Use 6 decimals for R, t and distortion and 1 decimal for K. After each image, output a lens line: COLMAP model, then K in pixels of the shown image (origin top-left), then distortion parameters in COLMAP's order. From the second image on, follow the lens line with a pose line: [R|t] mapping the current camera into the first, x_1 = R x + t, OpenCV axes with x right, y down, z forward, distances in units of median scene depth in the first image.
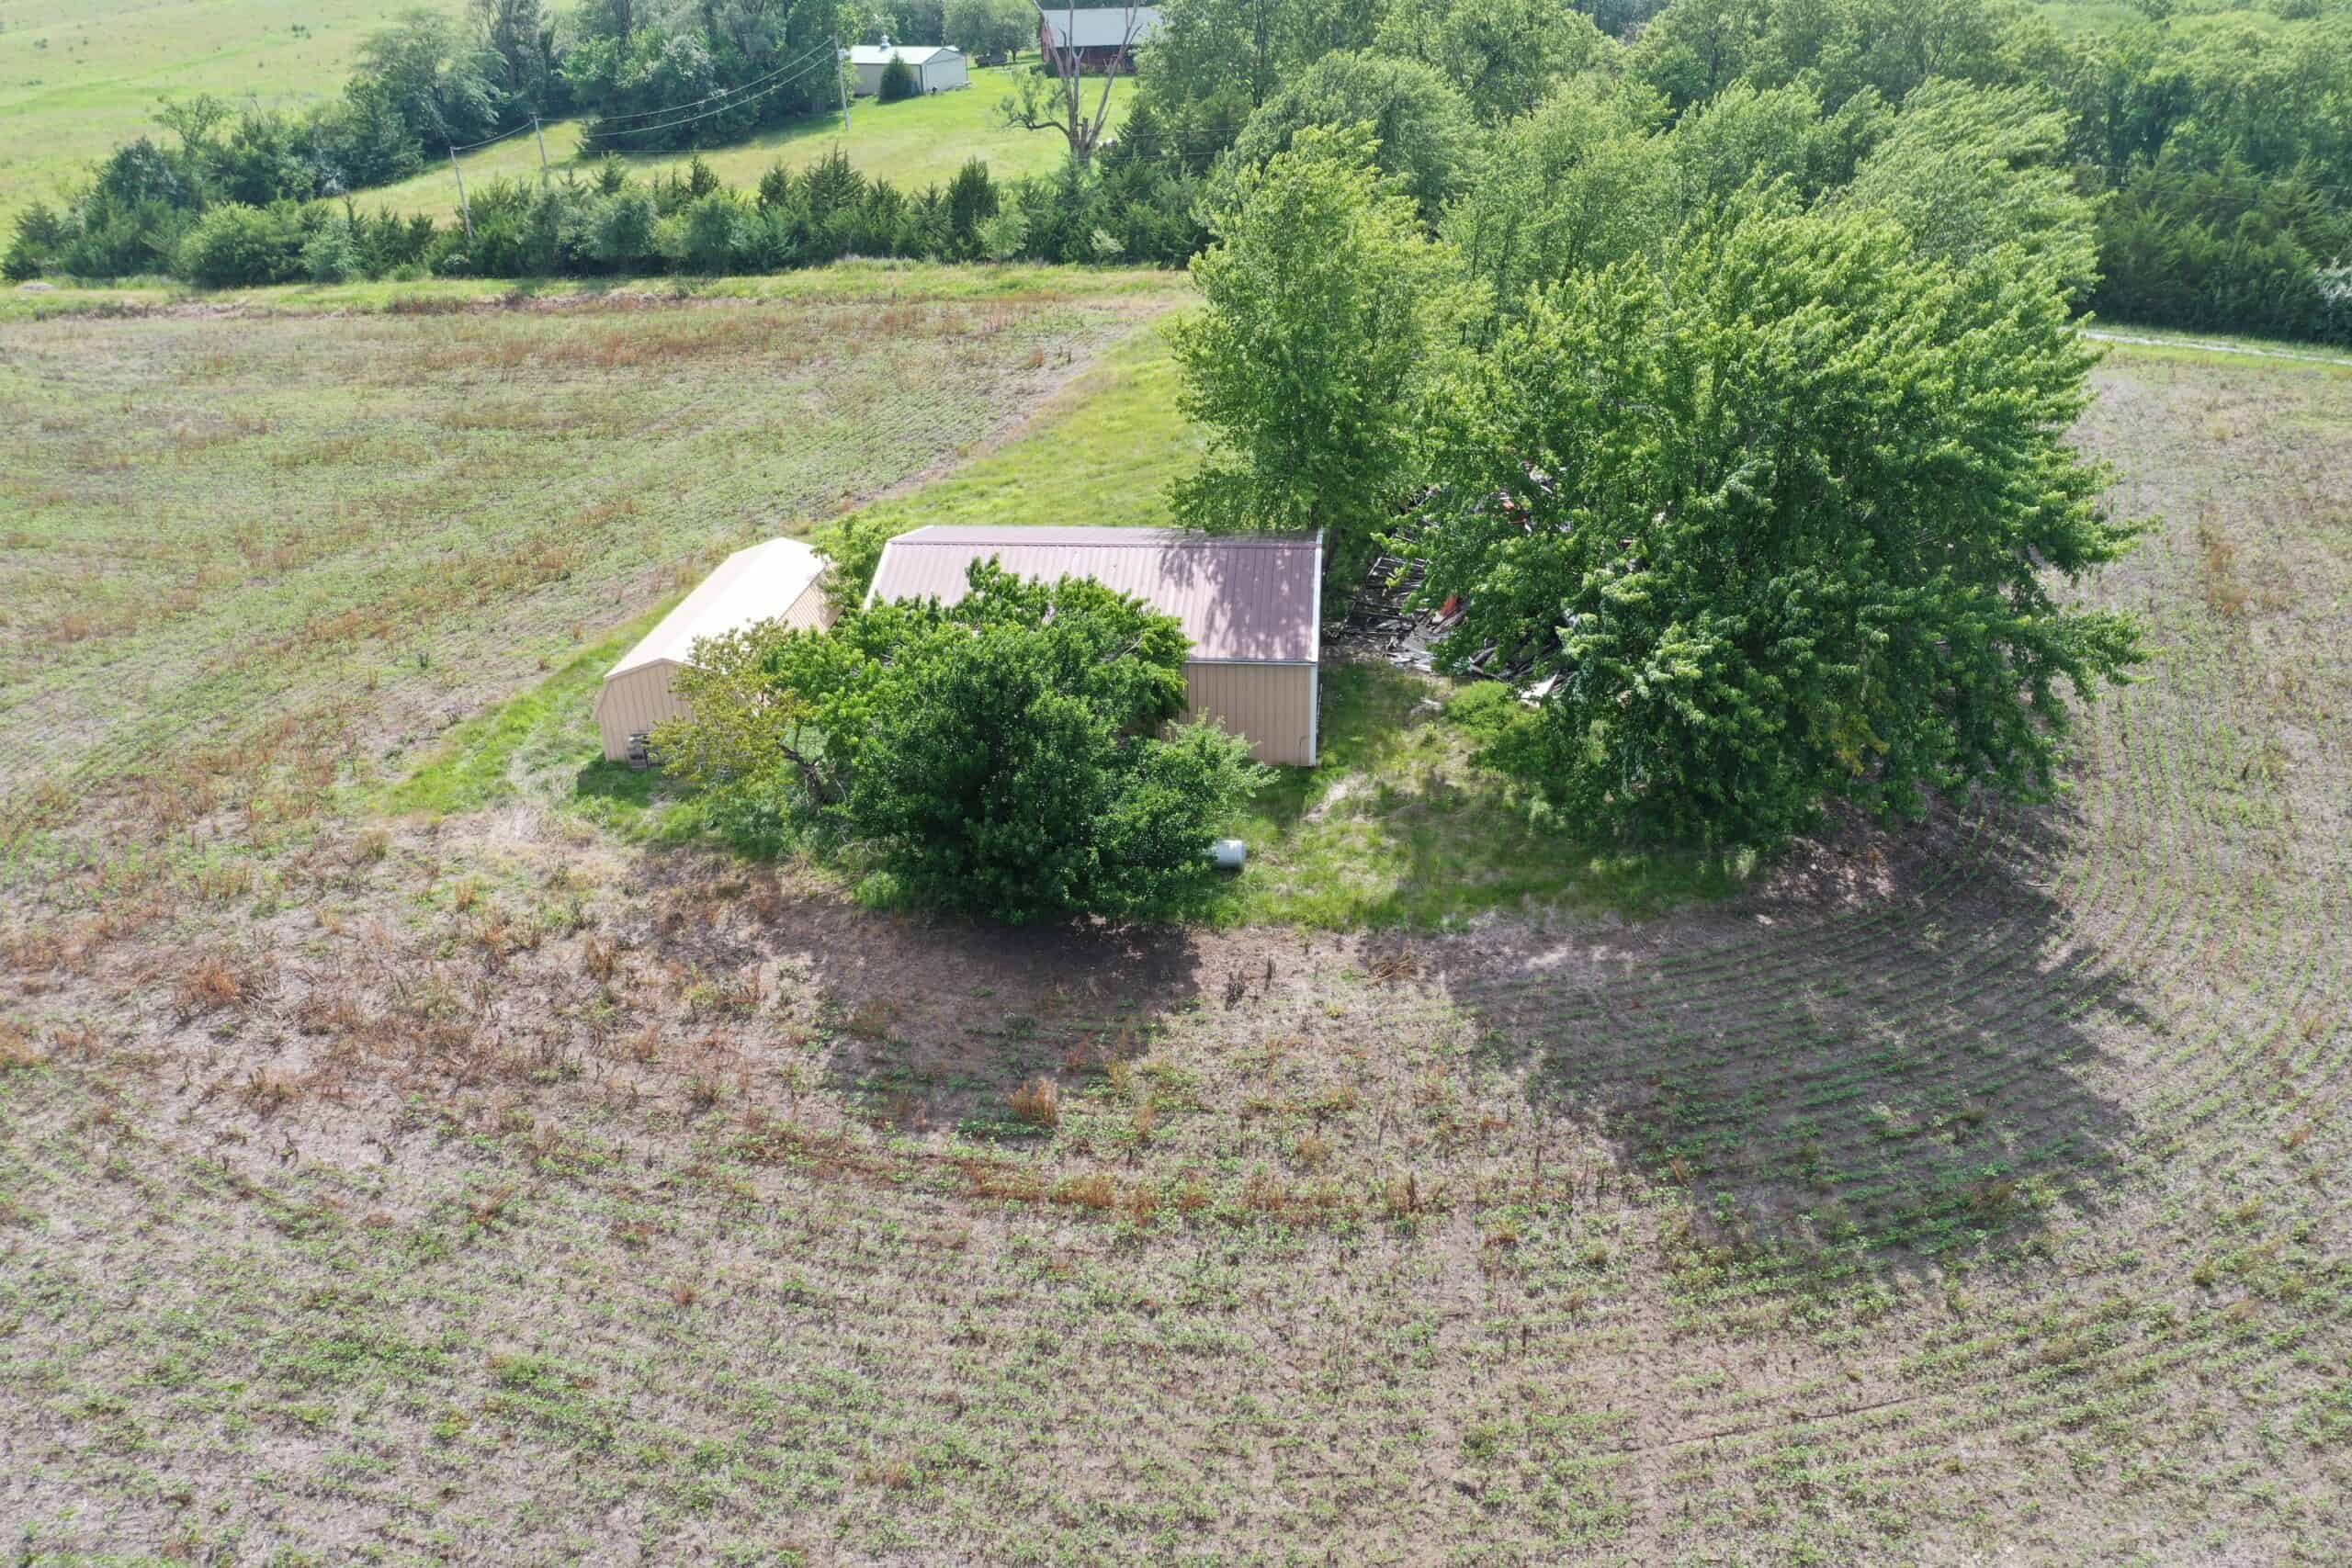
lens RADIAL K [[1847.4, 0, 1173.0], [0, 1847.4, 776.3], [0, 0, 1]] dist [-0.001320, -0.011473]
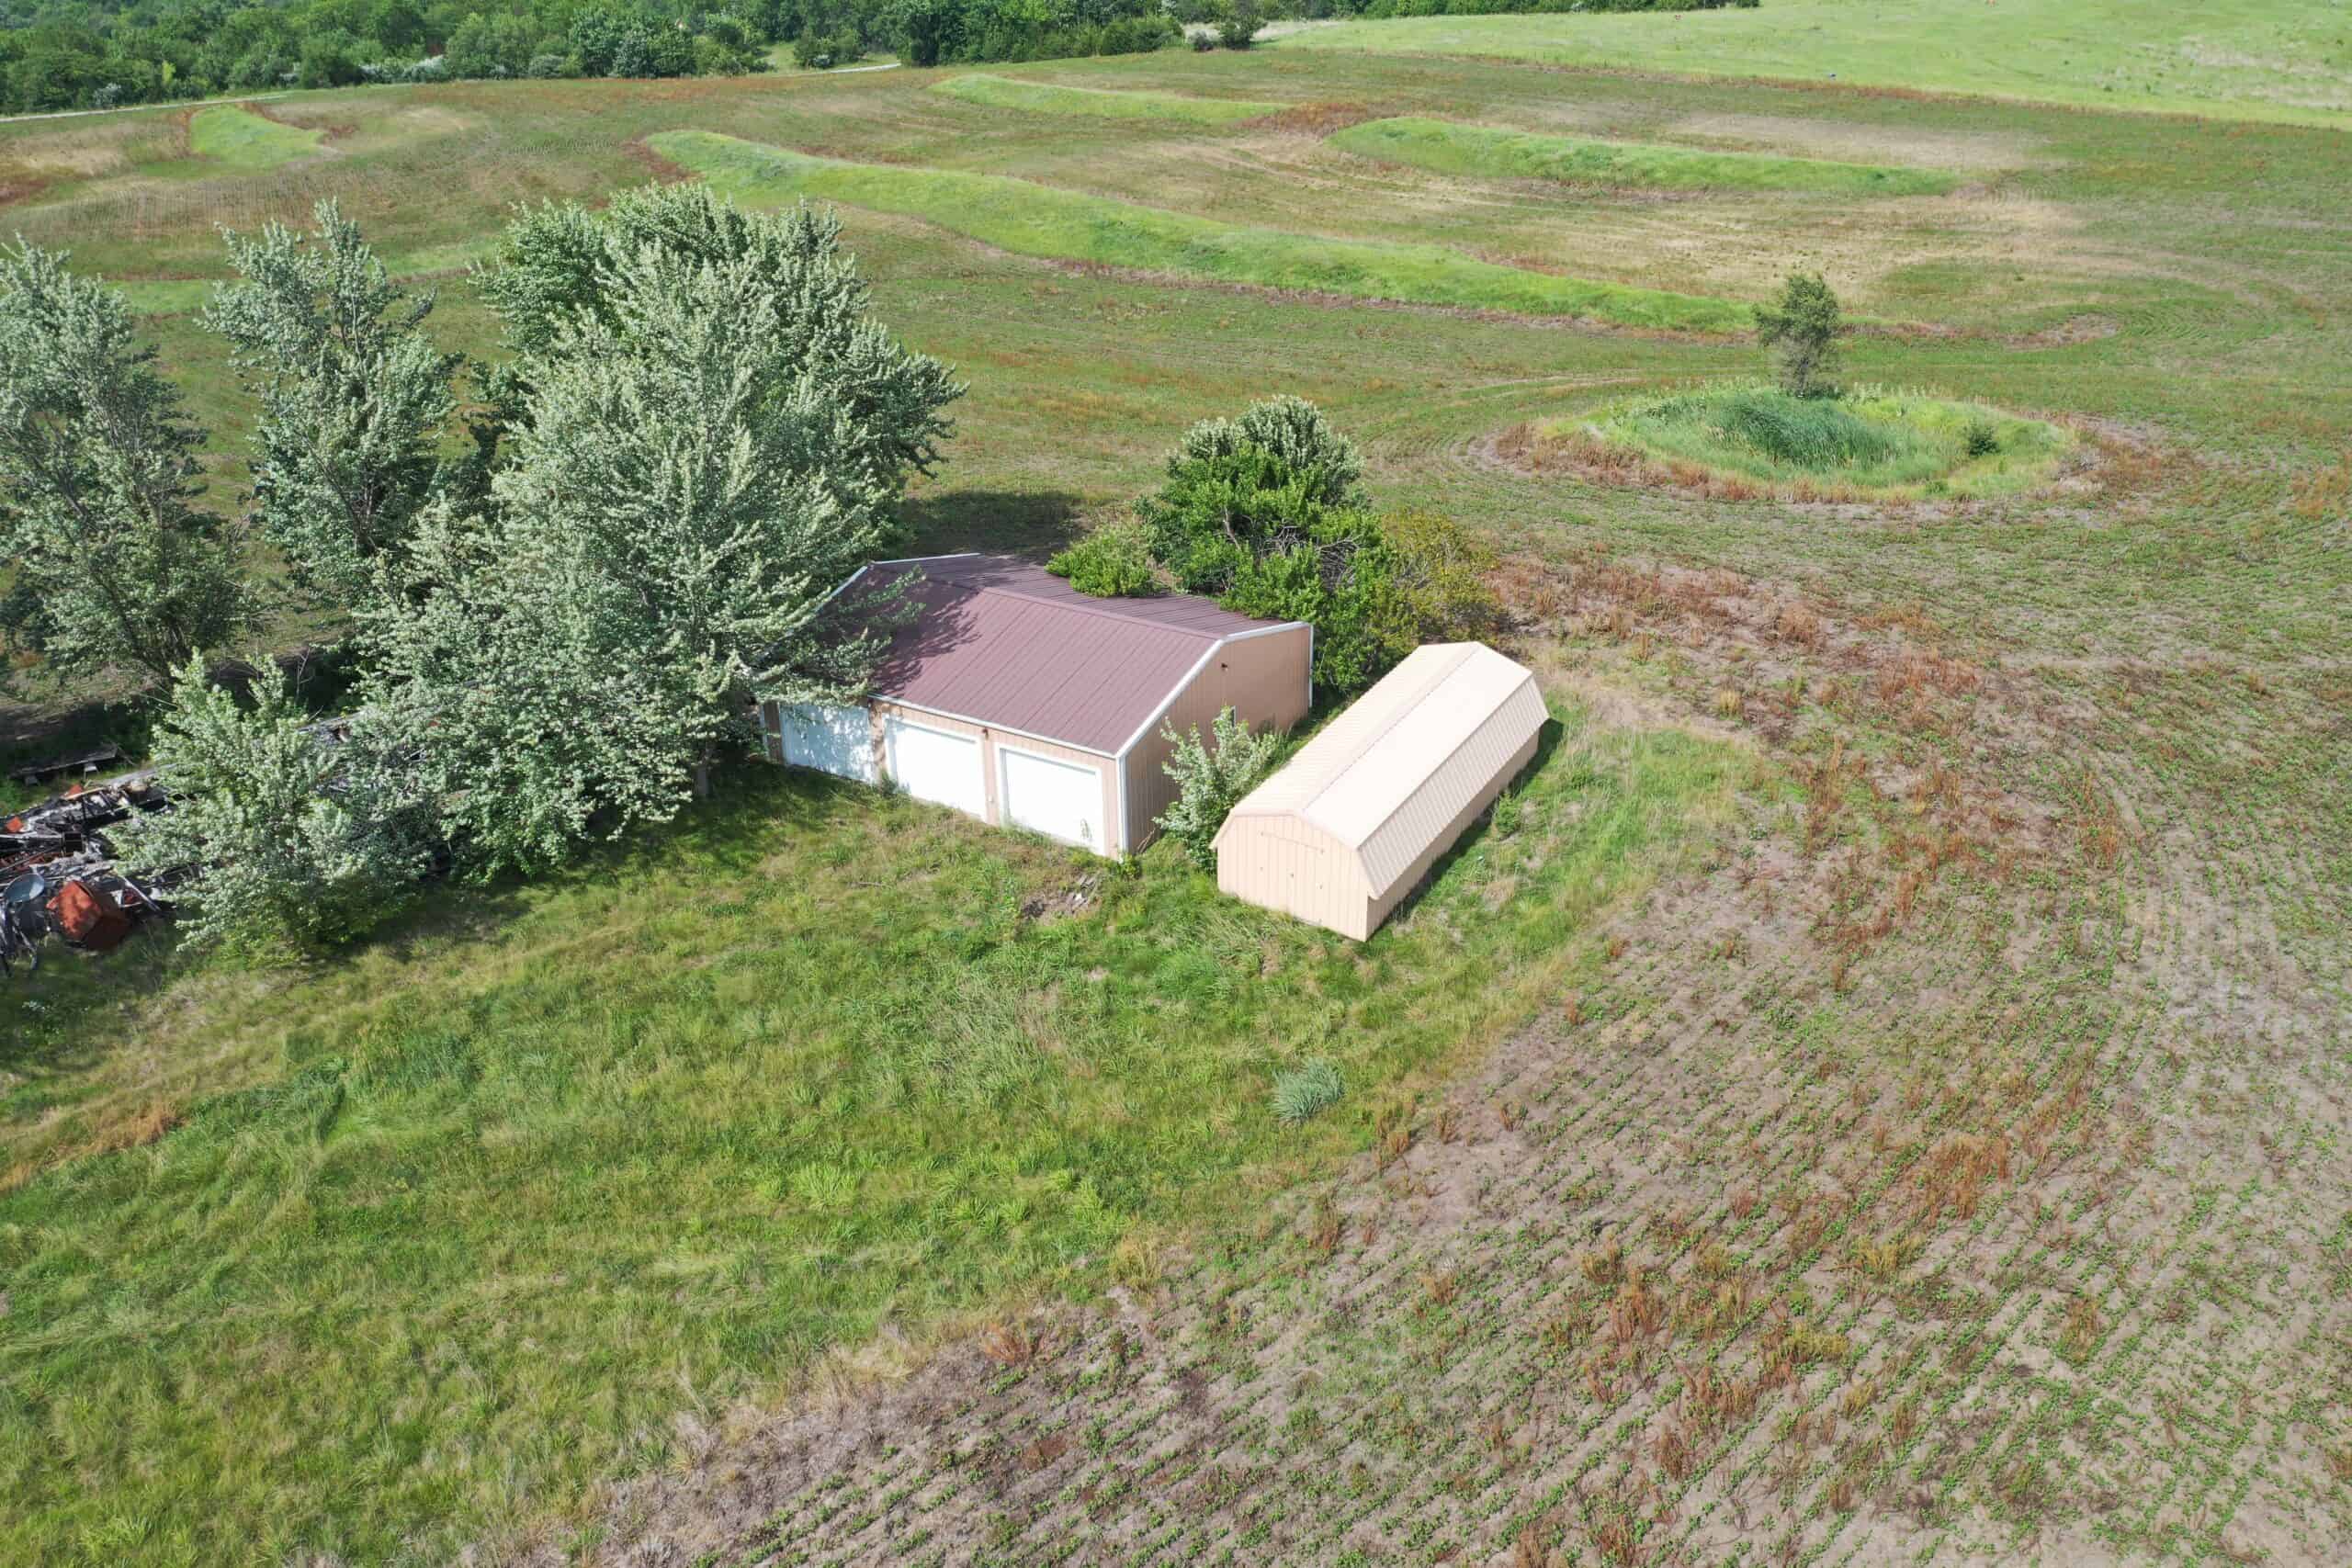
lens RADIAL K [[1847.4, 0, 1173.0], [0, 1847.4, 776.3], [0, 0, 1]] dist [-0.001320, -0.011473]
pose [[-0.895870, -0.170204, 0.410423, -0.230351], [0.221316, 0.630033, 0.744364, -0.344892], [-0.385274, 0.757687, -0.526759, 0.683531]]
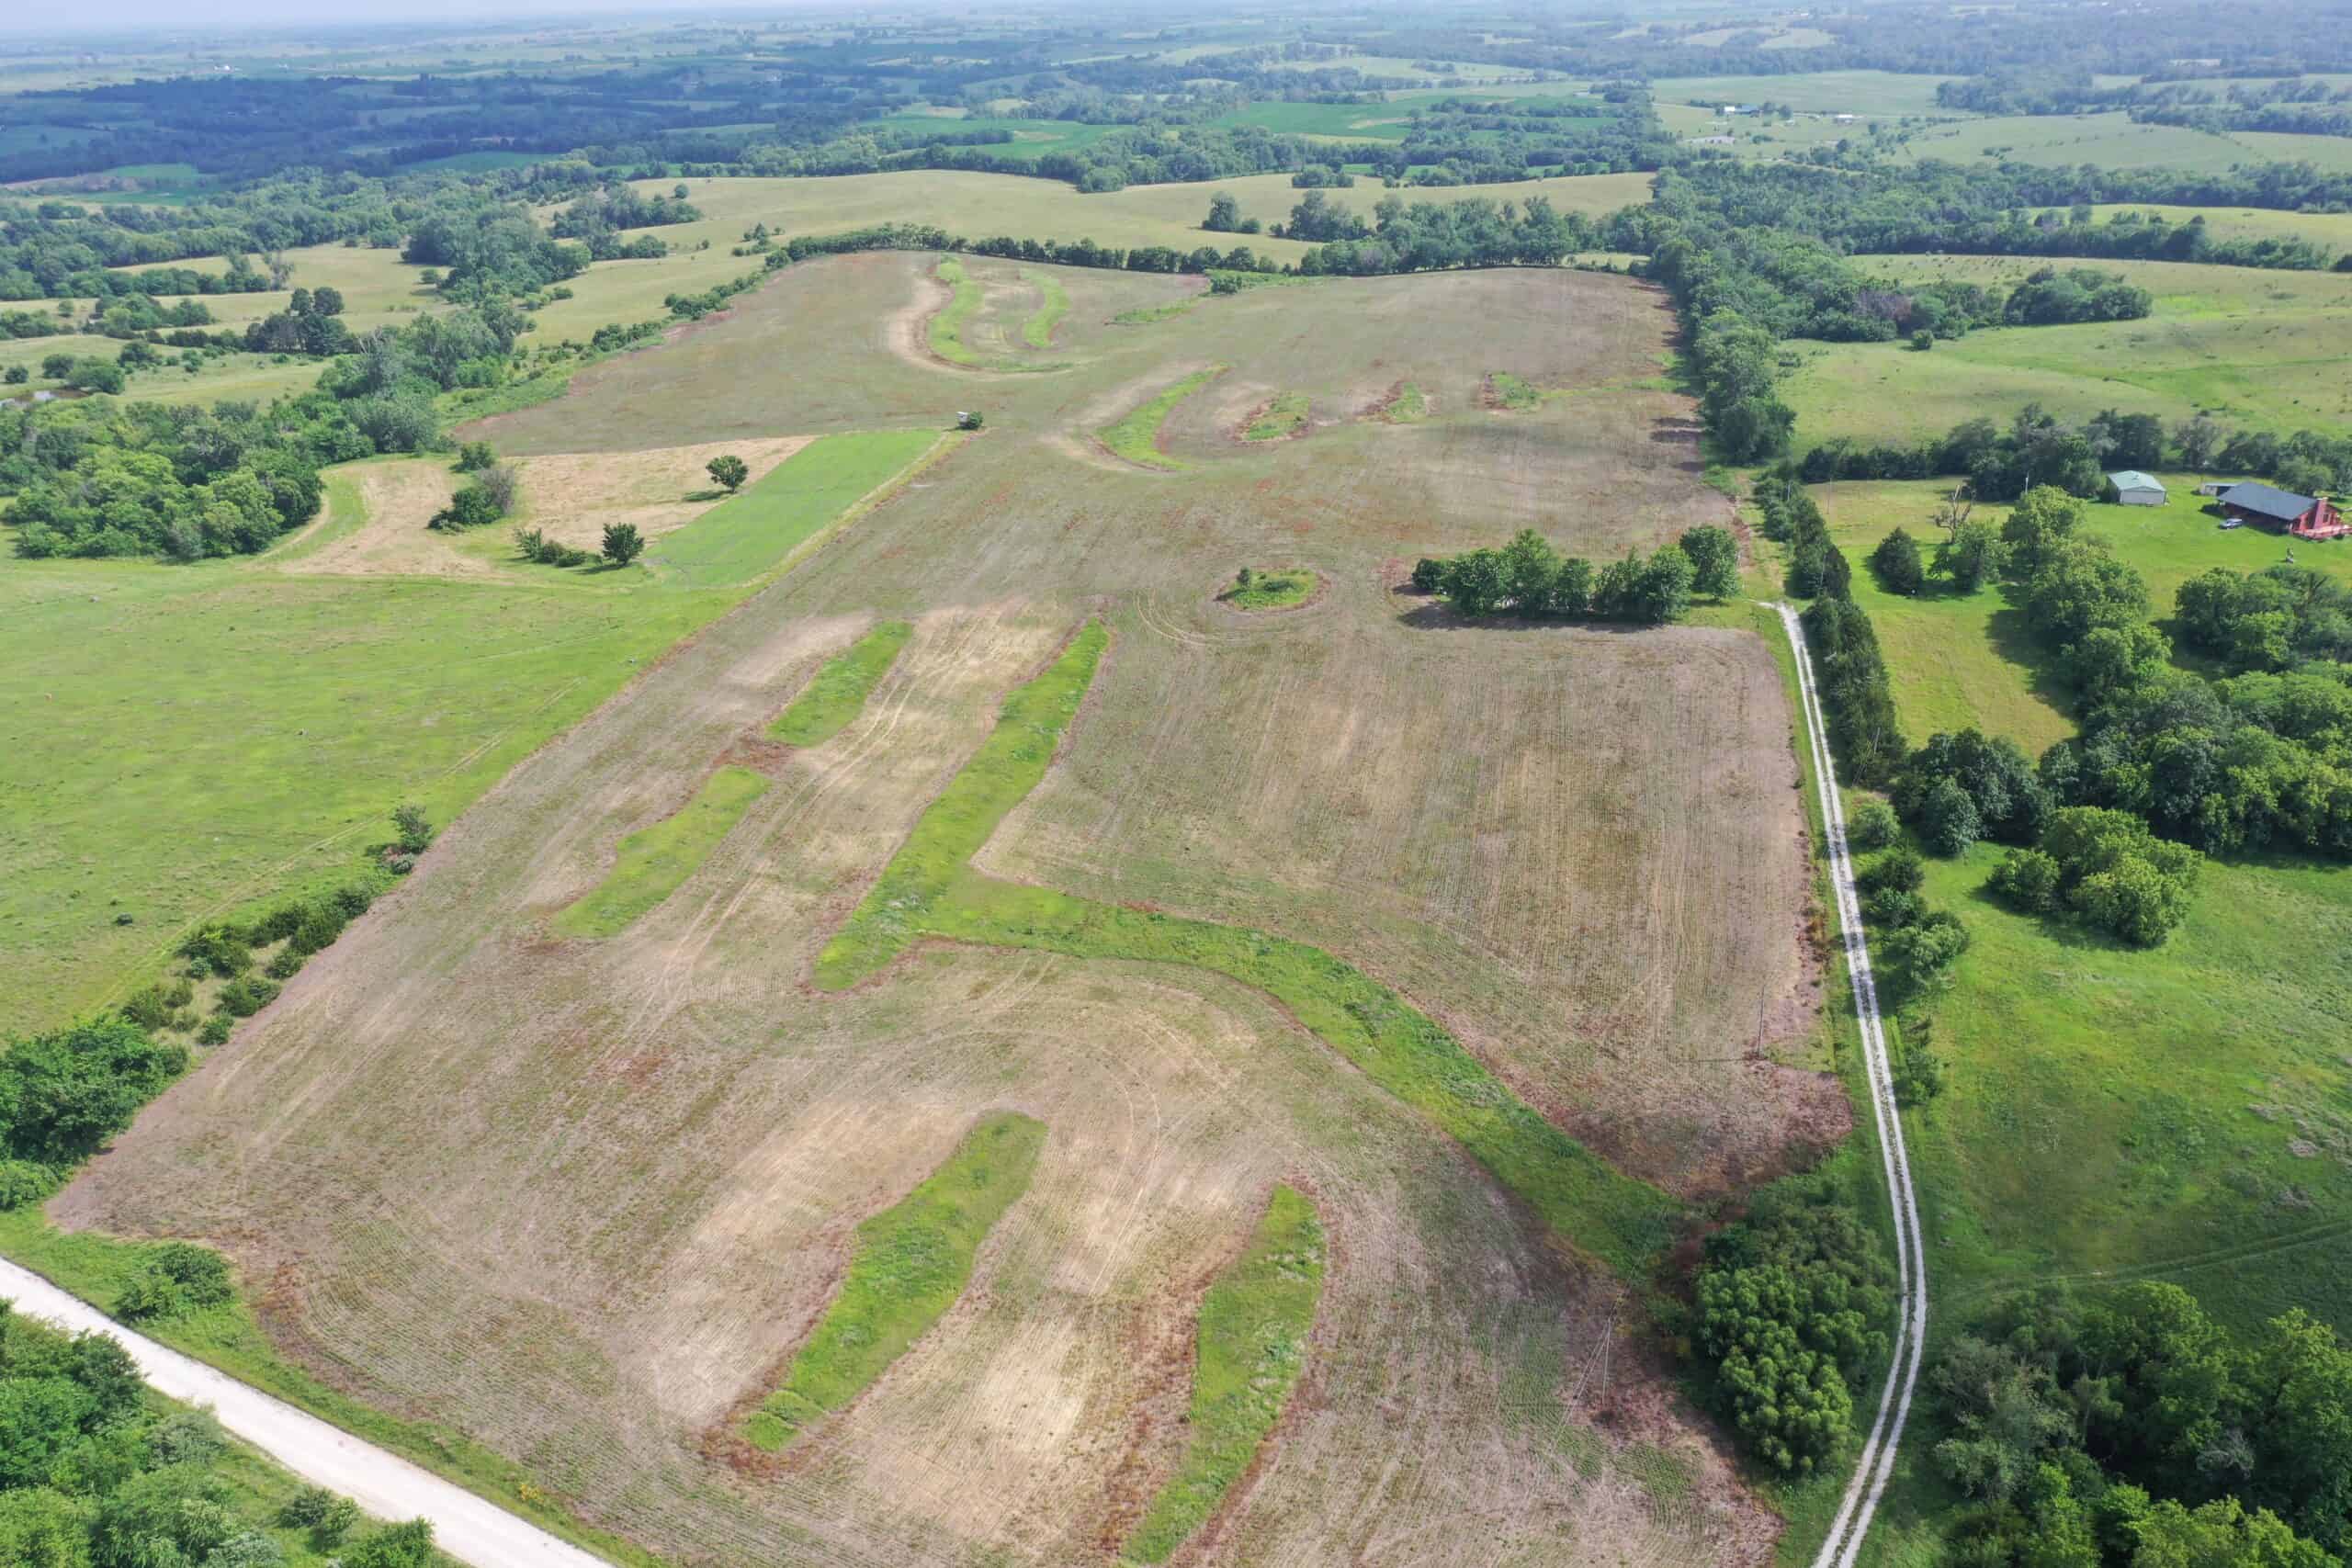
lens RADIAL K [[1868.2, 0, 1169.6], [0, 1868.2, 782.2], [0, 0, 1]] dist [-0.006441, 0.002213]
pose [[0.170607, 0.402185, -0.899523, 3.119844], [-0.409087, 0.859421, 0.306666, -0.526242], [0.896404, 0.315664, 0.311152, -1.025714]]
